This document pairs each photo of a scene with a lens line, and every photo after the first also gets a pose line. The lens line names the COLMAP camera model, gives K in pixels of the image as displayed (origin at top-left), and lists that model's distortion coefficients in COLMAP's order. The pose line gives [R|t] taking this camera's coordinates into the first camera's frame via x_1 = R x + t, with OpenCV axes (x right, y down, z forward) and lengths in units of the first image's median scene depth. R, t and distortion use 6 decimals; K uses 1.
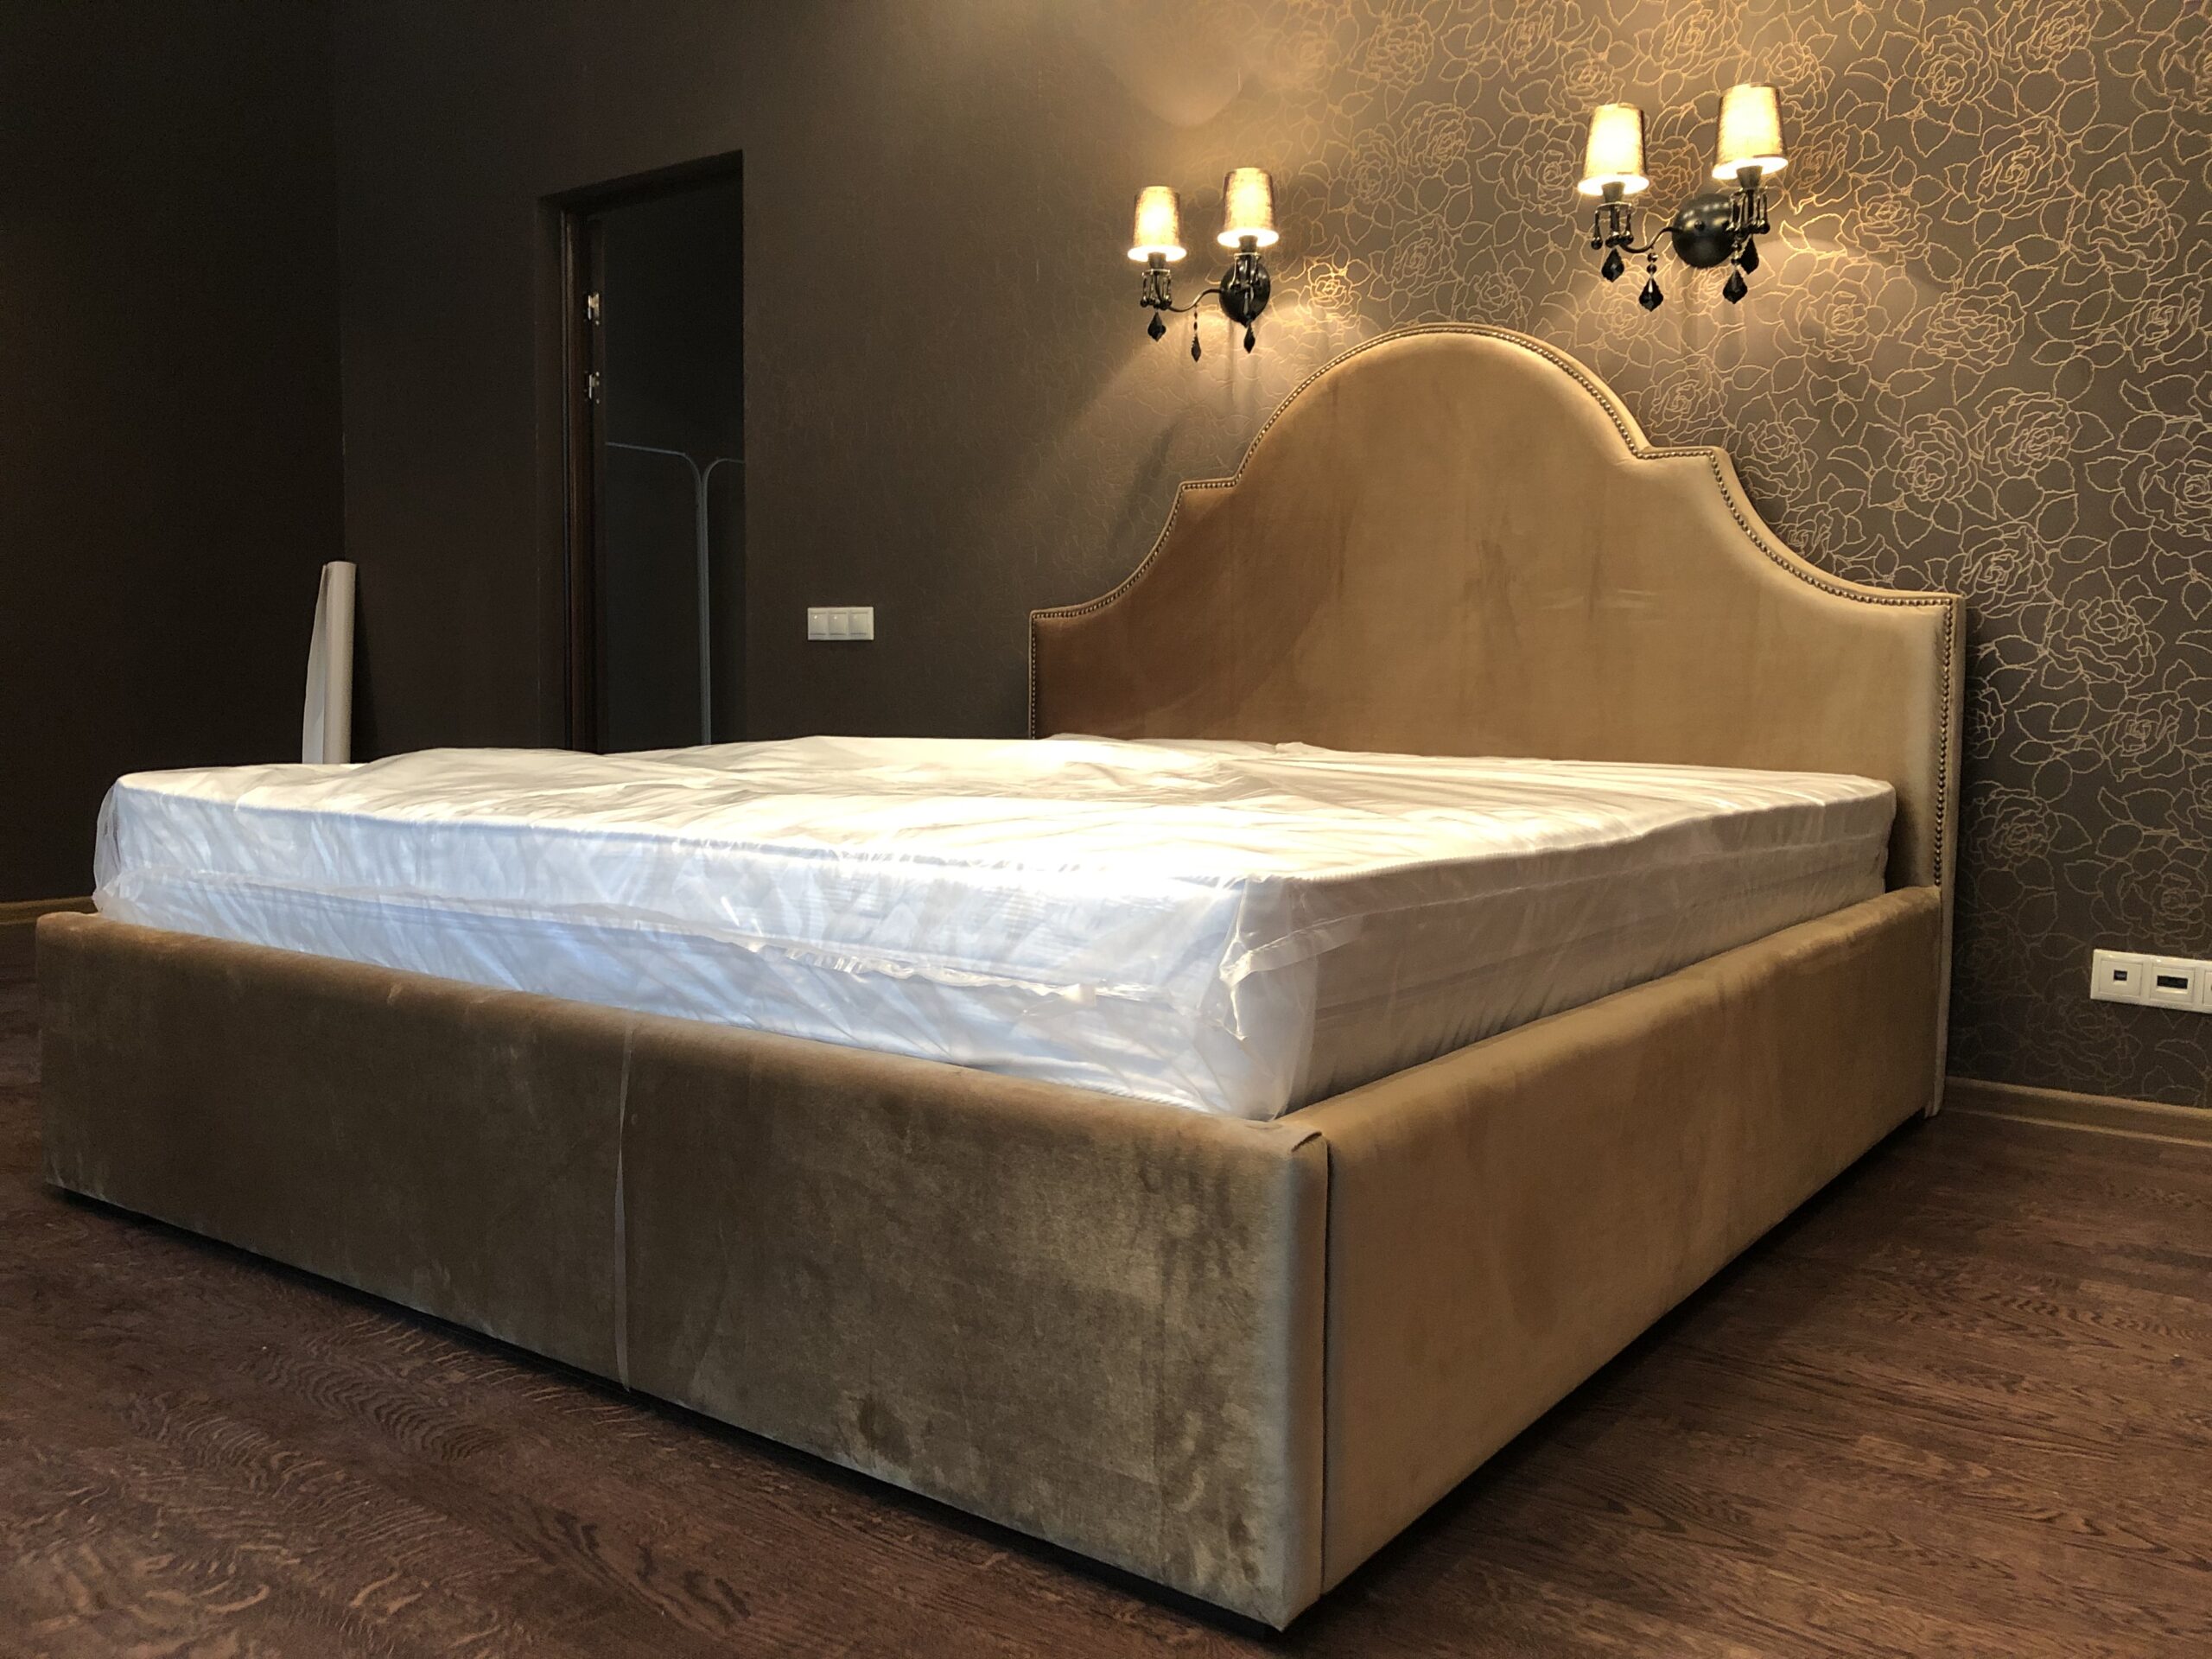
lens RADIAL K [[1827.7, 0, 1110.2], [0, 1827.7, 819.1], [0, 0, 1]] dist [0.022241, -0.004100]
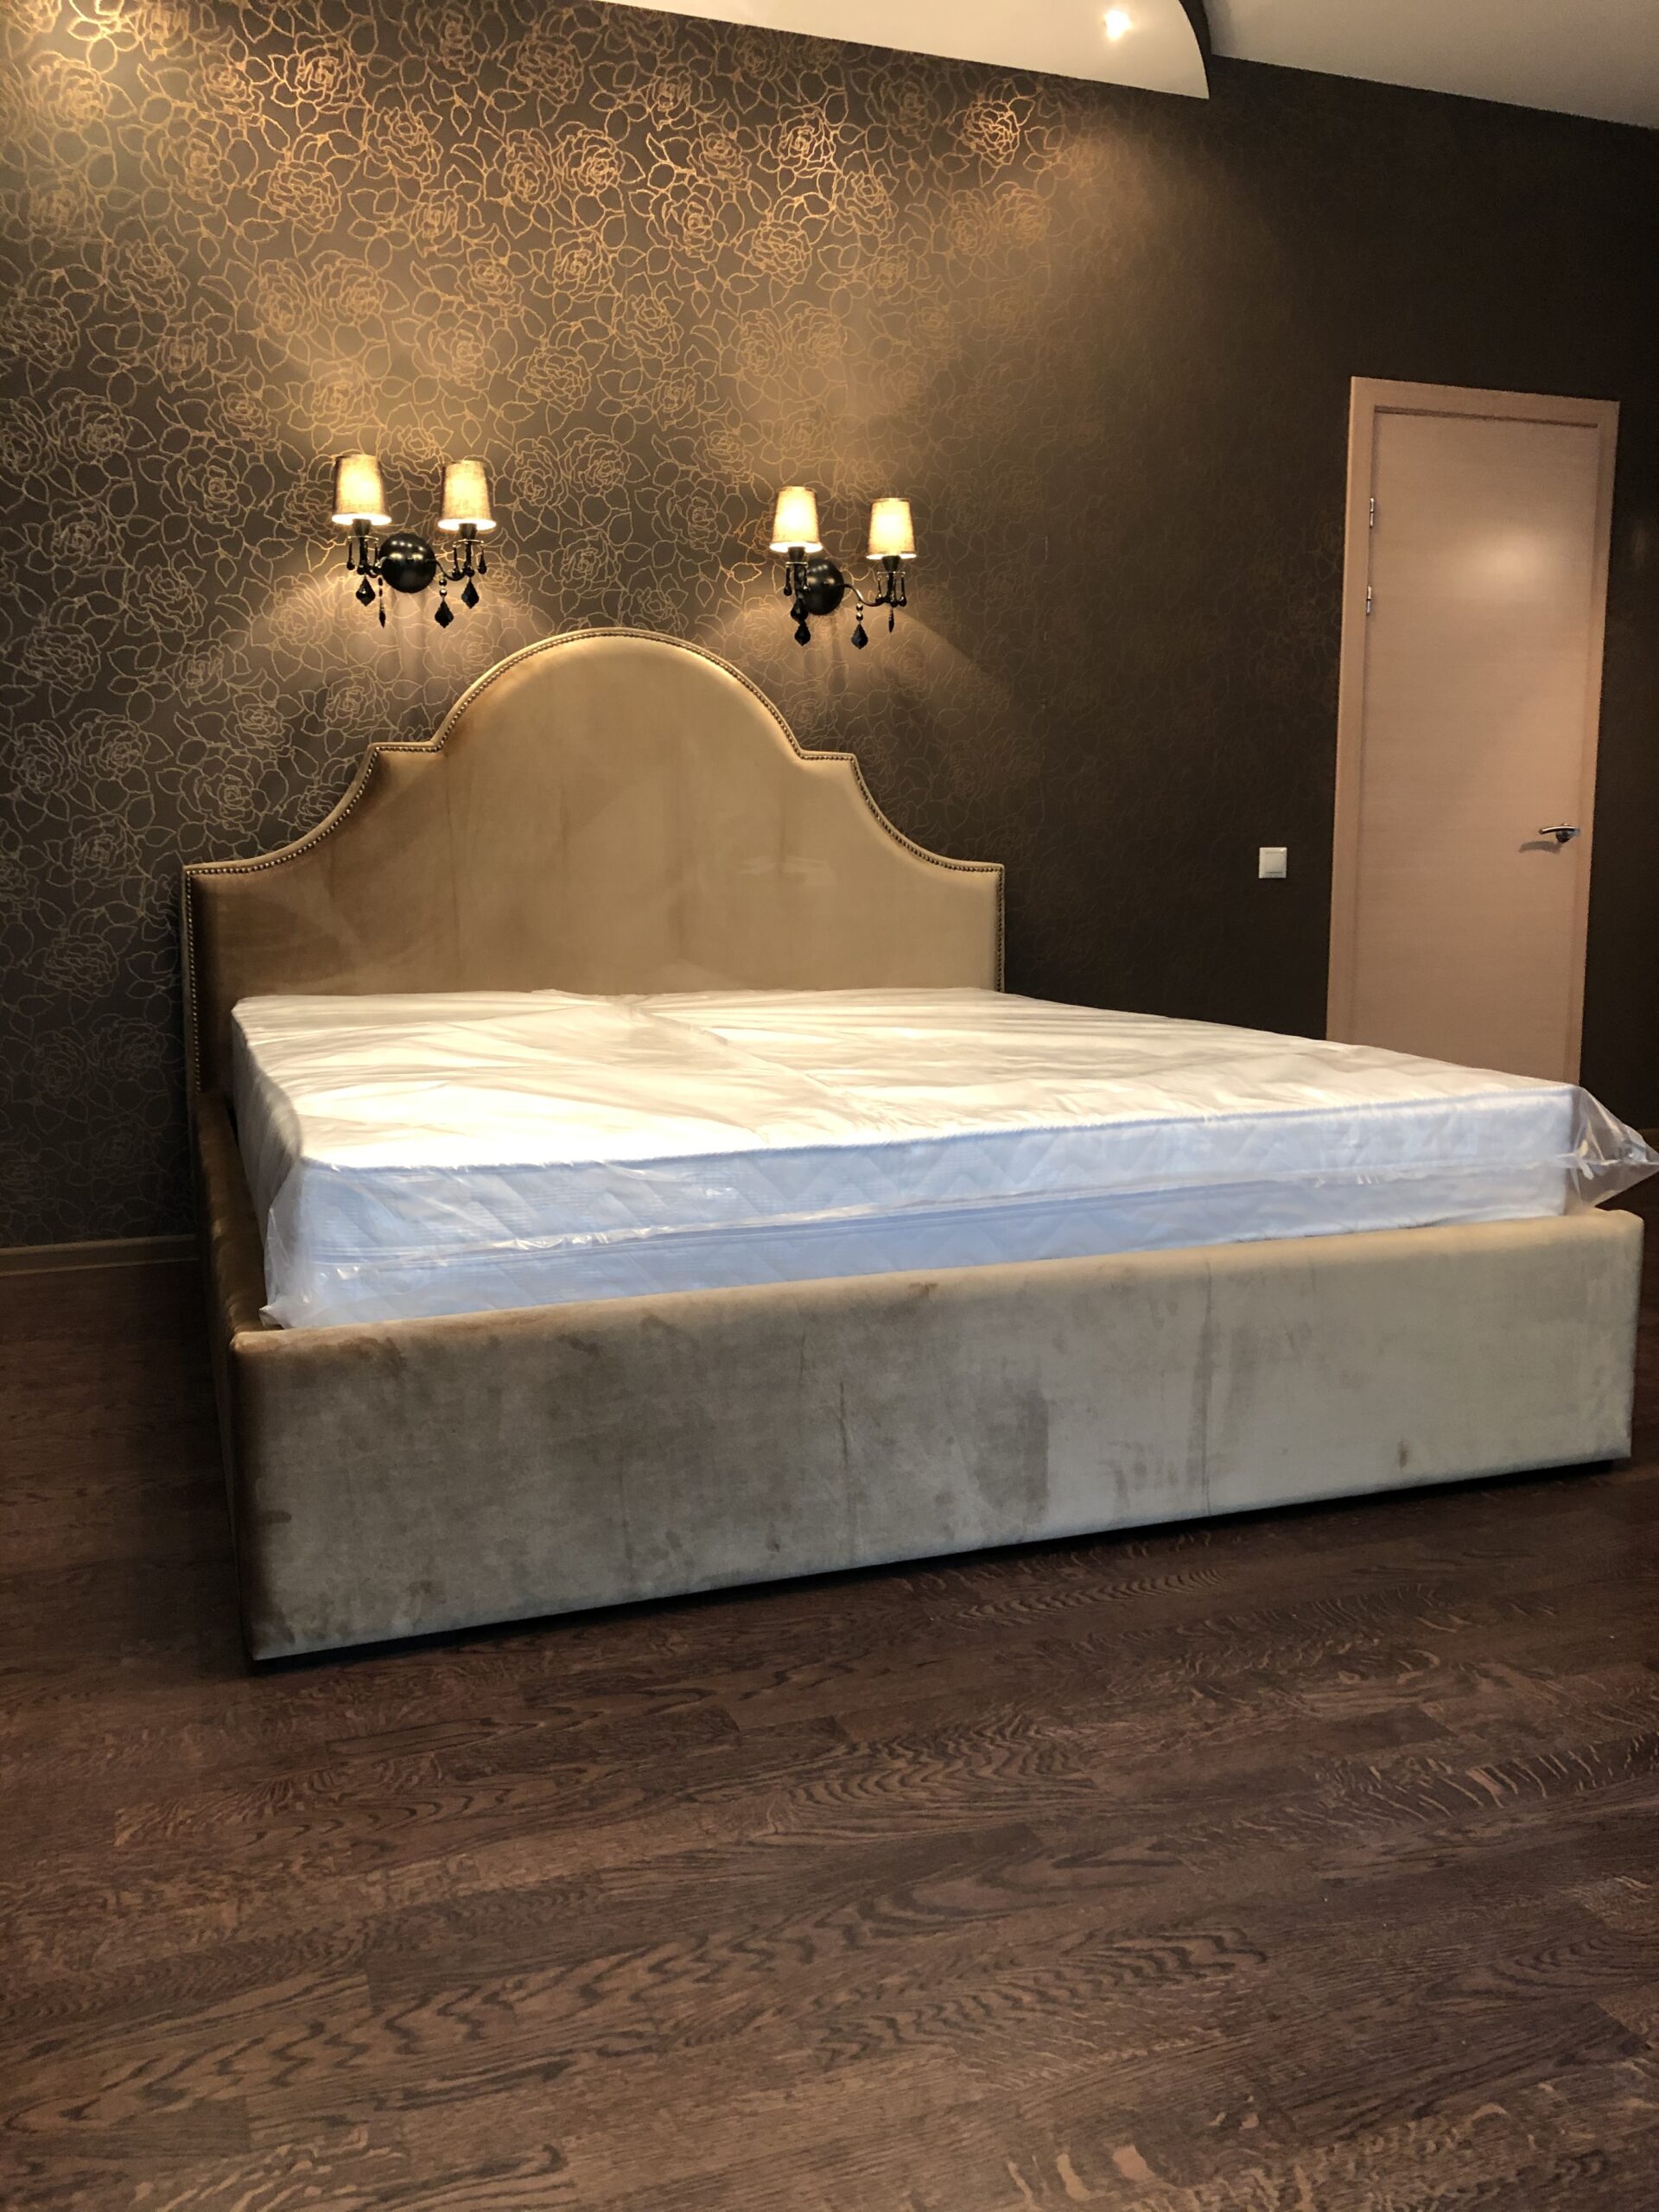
lens RADIAL K [[1827.7, 0, 822.9], [0, 1827.7, 1105.3], [0, 0, 1]] dist [0.022241, -0.004100]
pose [[0.554306, -0.129876, 0.822117, -0.767105], [0.070162, 0.991526, 0.109333, -0.086012], [-0.829350, -0.002922, 0.558722, 0.235428]]
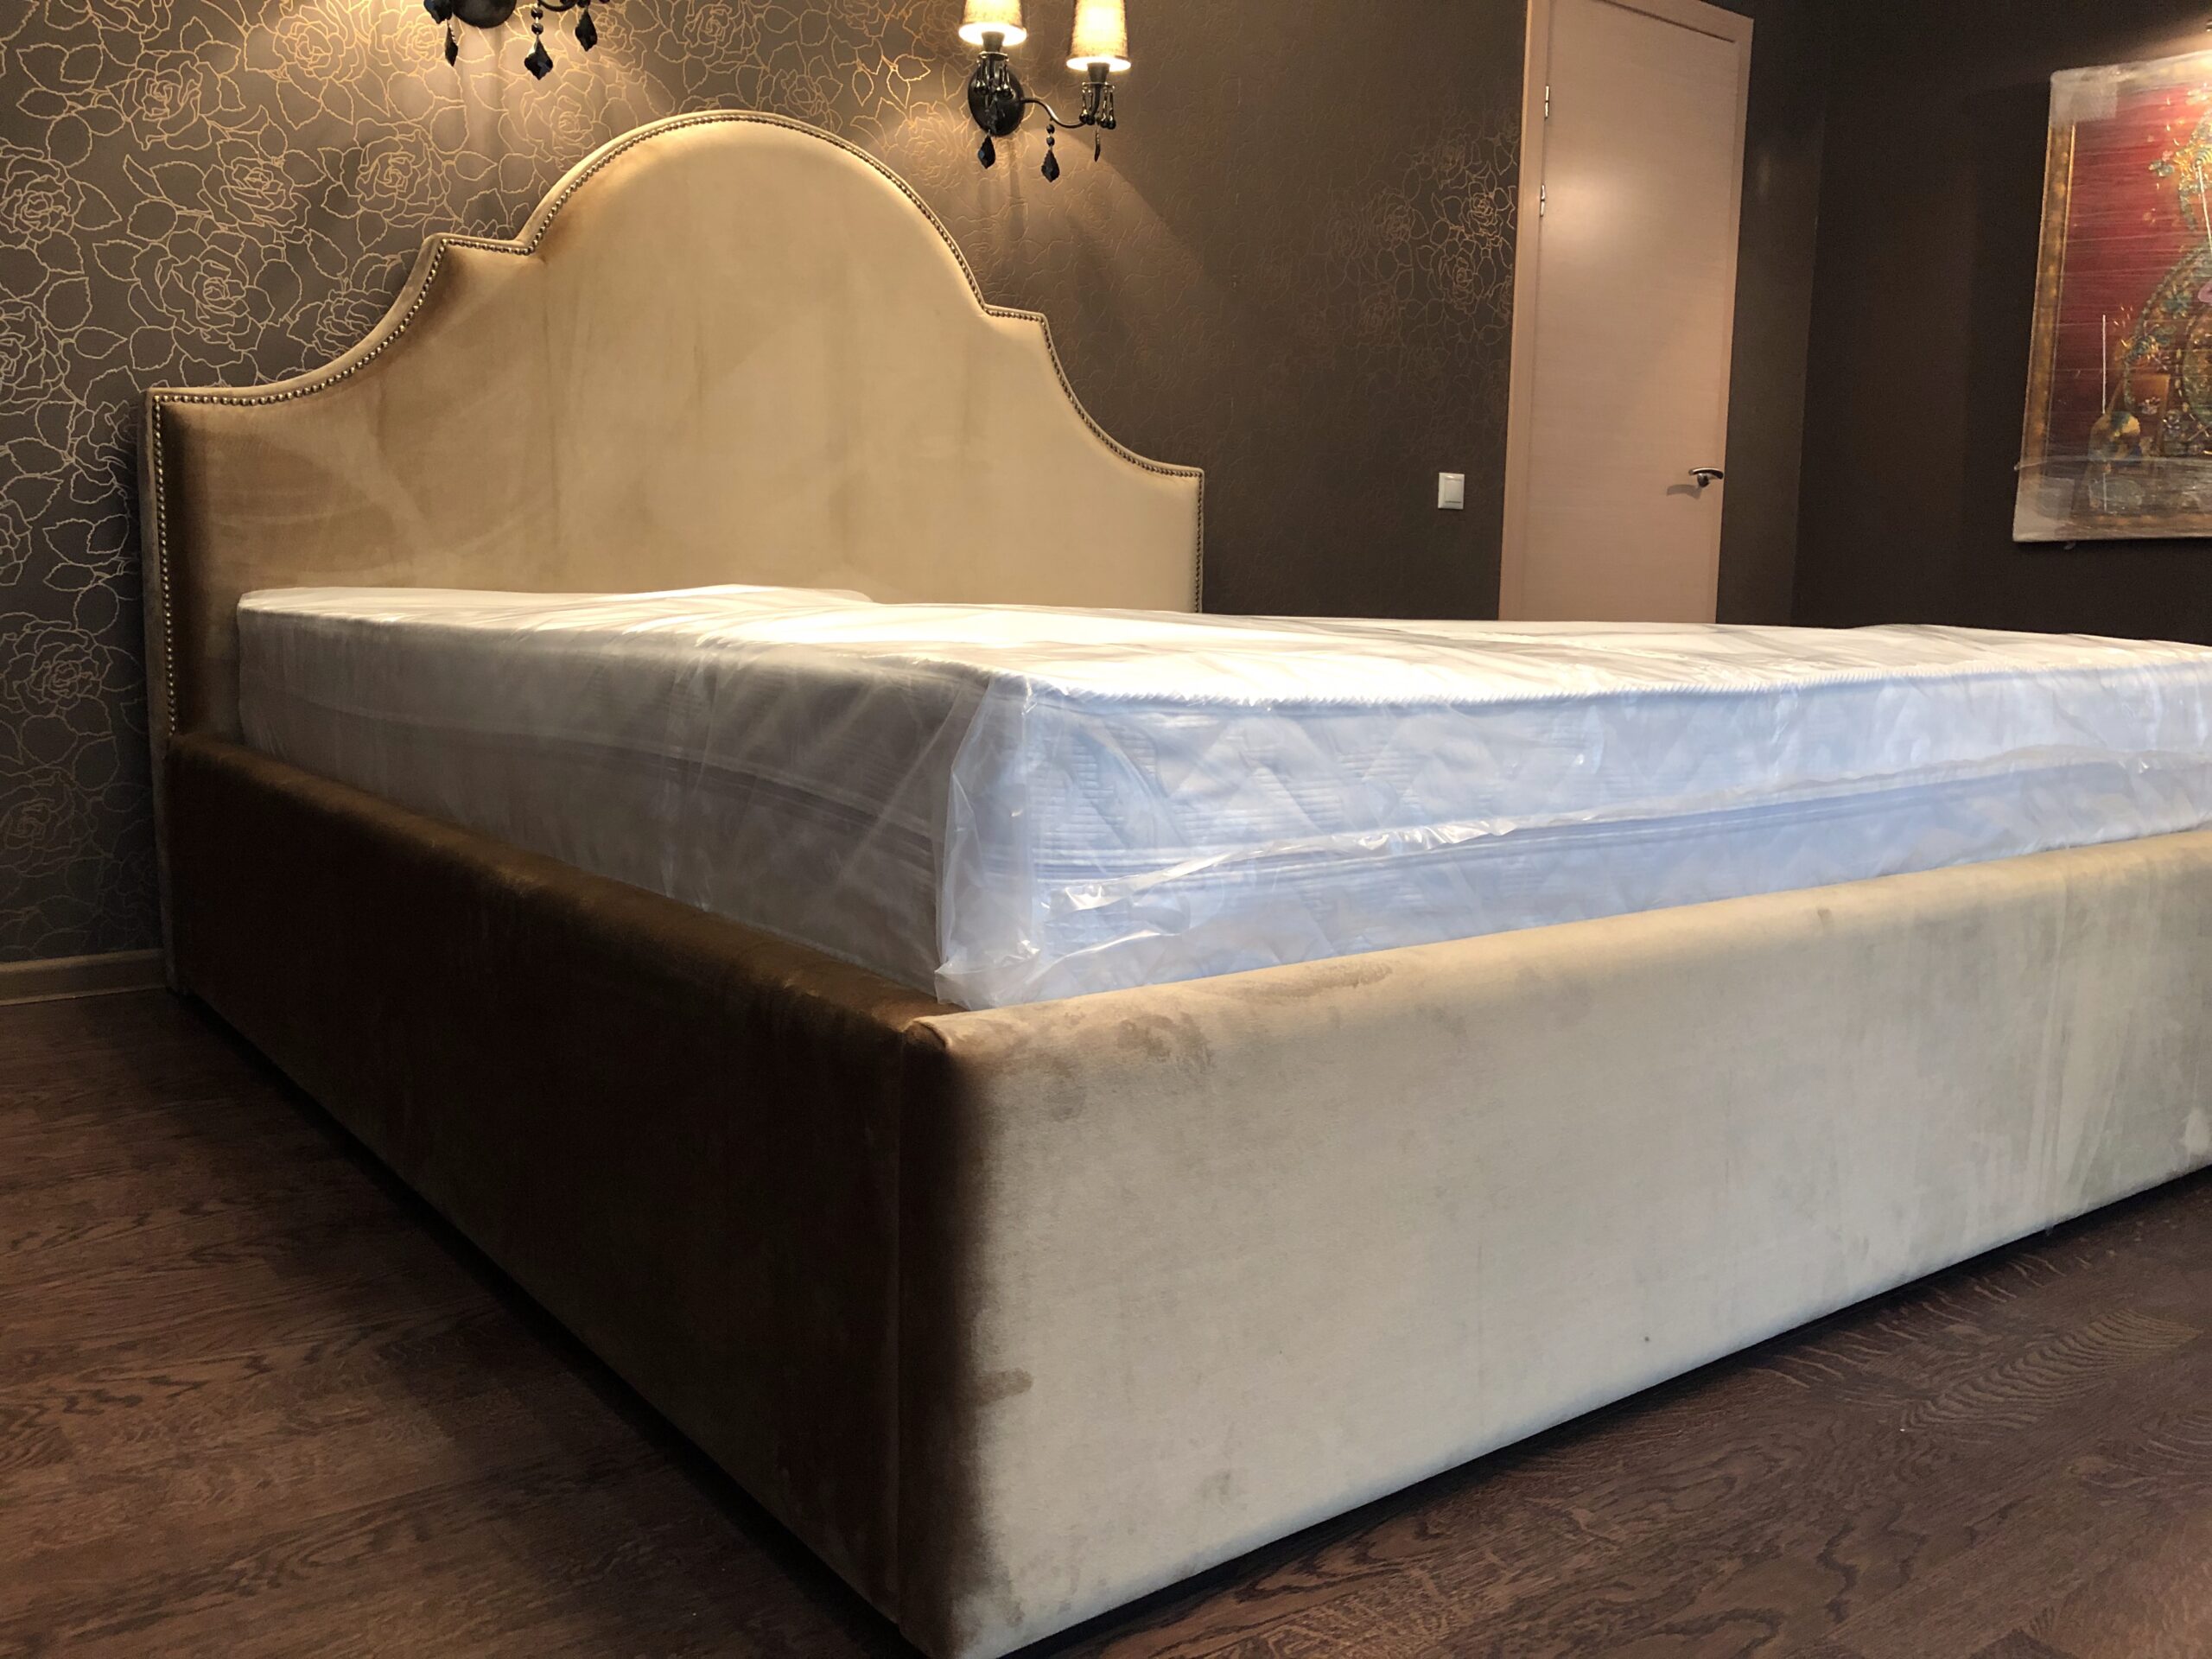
lens RADIAL K [[1827.7, 0, 1124.9], [0, 1827.7, 826.7], [0, 0, 1]] dist [0.022241, -0.004100]
pose [[0.280446, -0.129473, 0.951097, -0.662628], [0.056404, 0.991372, 0.118324, -0.026549], [-0.958211, 0.020462, 0.285329, 0.597624]]
